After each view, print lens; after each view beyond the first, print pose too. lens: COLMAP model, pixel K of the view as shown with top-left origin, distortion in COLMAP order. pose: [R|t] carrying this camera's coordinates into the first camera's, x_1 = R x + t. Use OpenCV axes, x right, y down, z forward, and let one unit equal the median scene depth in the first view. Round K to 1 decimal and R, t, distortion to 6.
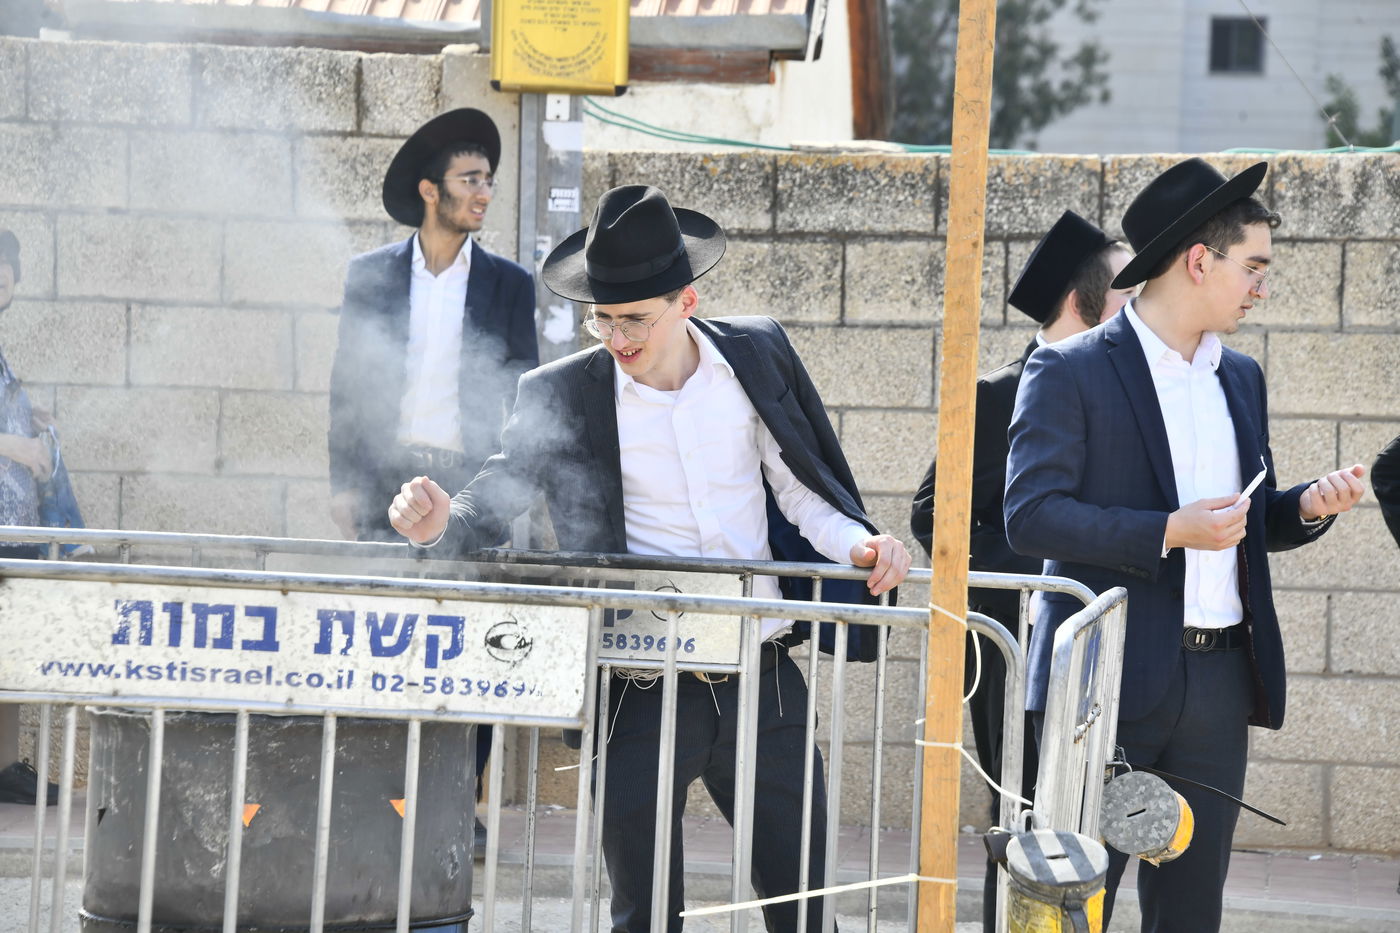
lens RADIAL K [[7292.3, 0, 700.0], [0, 7292.3, 466.5], [0, 0, 1]] dist [3.198034, 1.393410]
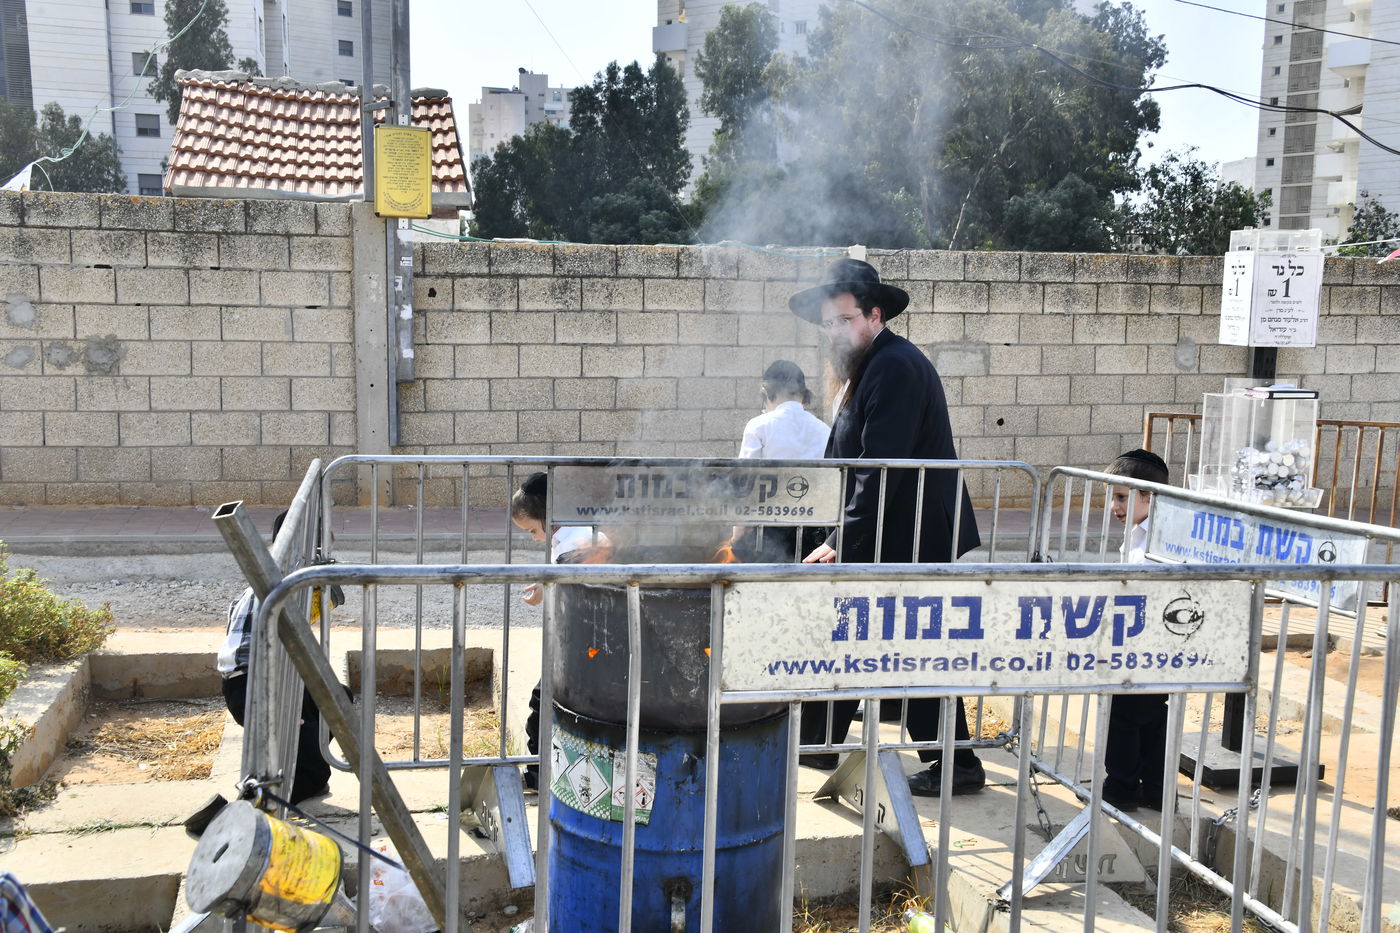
lens RADIAL K [[1465.9, 0, 700.0], [0, 1465.9, 466.5], [0, 0, 1]] dist [0.045458, 0.005399]
pose [[0.937283, -0.049862, 0.344985, -0.164329], [0.019061, 0.995566, 0.092109, -0.018778], [-0.348049, -0.079757, 0.934078, 0.822693]]
